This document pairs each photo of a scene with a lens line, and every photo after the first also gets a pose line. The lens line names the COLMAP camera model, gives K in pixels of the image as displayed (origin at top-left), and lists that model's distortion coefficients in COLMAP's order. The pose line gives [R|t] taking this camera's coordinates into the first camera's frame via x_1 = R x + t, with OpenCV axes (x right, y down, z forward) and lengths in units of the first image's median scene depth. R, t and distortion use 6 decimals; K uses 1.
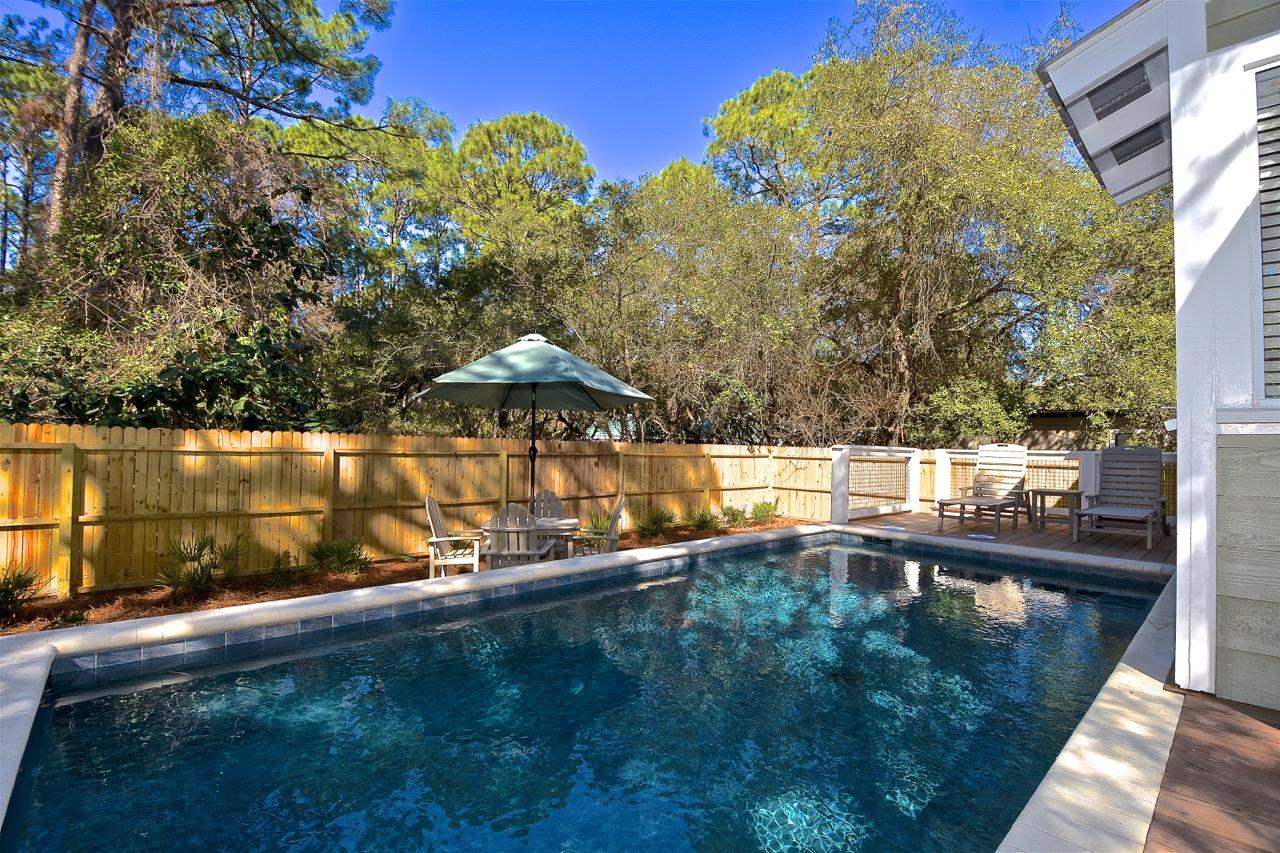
lens RADIAL K [[548.7, 0, 640.0], [0, 548.7, 426.5], [0, 0, 1]] dist [-0.000890, -0.000202]
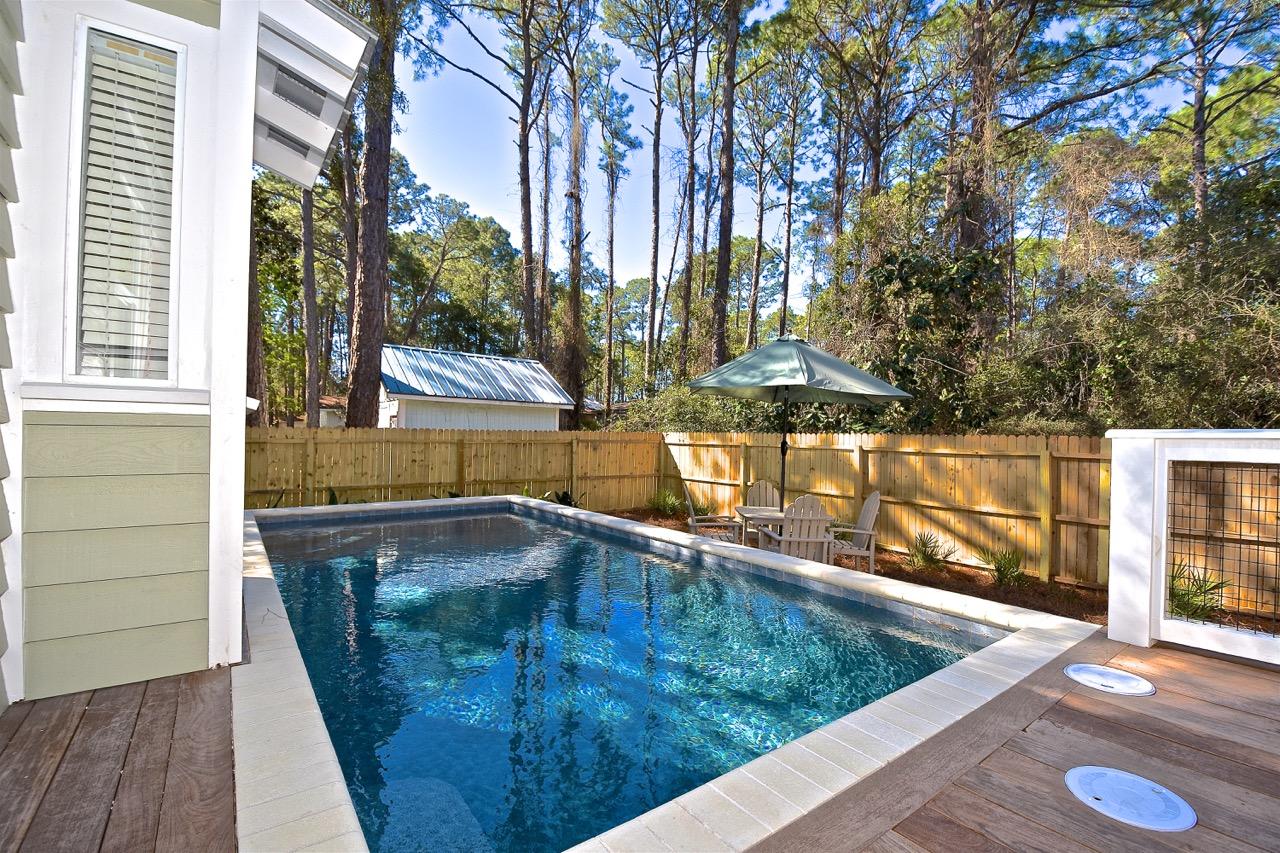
lens RADIAL K [[548.7, 0, 640.0], [0, 548.7, 426.5], [0, 0, 1]] dist [-0.000890, -0.000202]
pose [[-0.070577, -0.038624, -0.996758, 0.825031], [0.019936, 0.998996, -0.040122, 0.043603], [0.997307, -0.022703, -0.069736, 0.756413]]
